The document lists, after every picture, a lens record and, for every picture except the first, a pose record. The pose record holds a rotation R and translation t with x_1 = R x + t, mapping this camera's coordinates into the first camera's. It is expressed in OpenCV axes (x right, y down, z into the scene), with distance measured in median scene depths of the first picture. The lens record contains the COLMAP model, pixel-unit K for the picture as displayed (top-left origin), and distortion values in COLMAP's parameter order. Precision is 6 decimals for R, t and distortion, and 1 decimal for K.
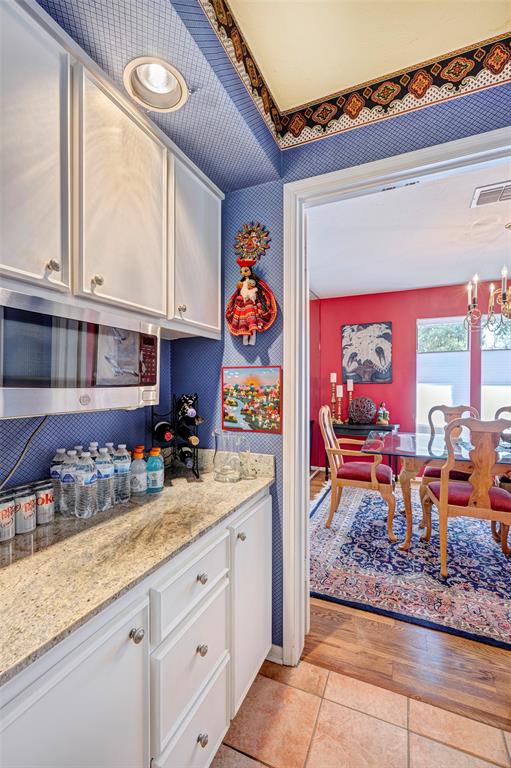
lens RADIAL K [[345.2, 0, 249.0], [0, 345.2, 382.2], [0, 0, 1]] dist [-0.010327, 0.001296]
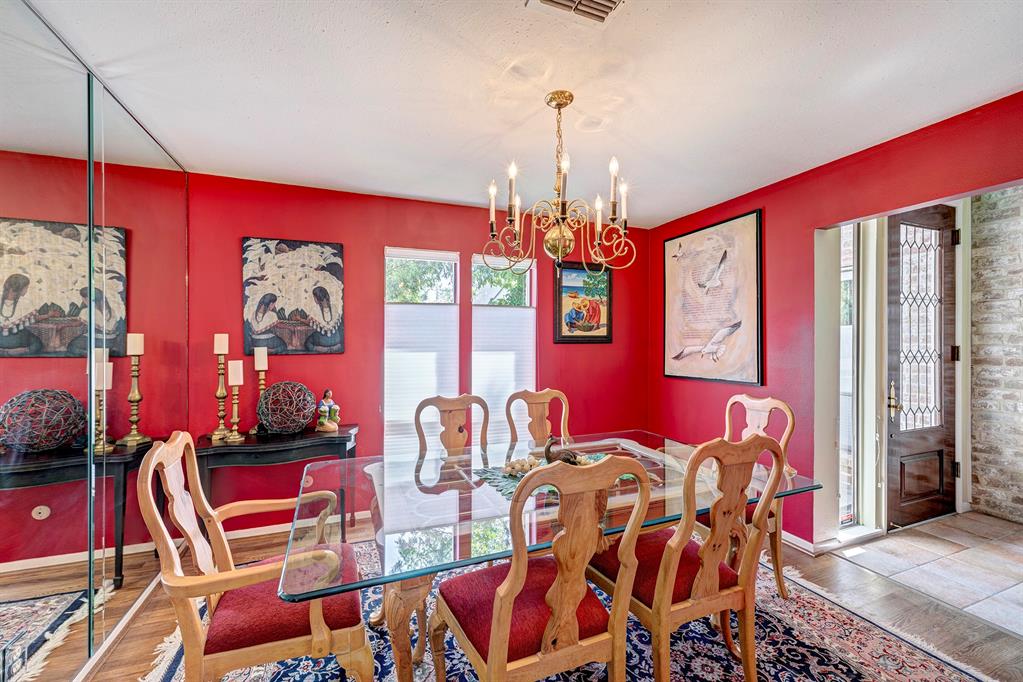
lens RADIAL K [[412.5, 0, 510.1], [0, 412.5, 342.1], [0, 0, 1]] dist [0.001724, -0.000814]
pose [[0.691829, -0.006624, 0.722031, 0.114361], [-0.002482, 0.999930, 0.011552, -0.023786], [-0.722057, -0.009784, 0.691765, 0.334187]]
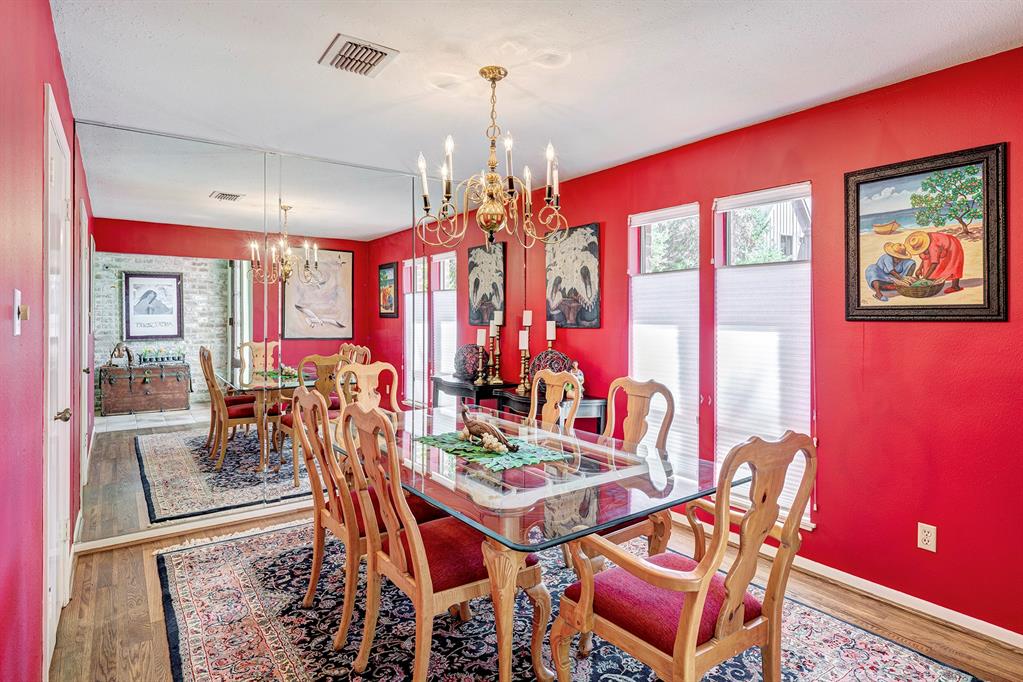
lens RADIAL K [[560.4, 0, 510.5], [0, 560.4, 316.5], [0, 0, 1]] dist [-0.006549, -0.001177]
pose [[0.865557, -0.002589, -0.500804, 0.760362], [0.005123, 0.999980, 0.003684, -0.020582], [0.500784, -0.005754, 0.865553, 0.103412]]
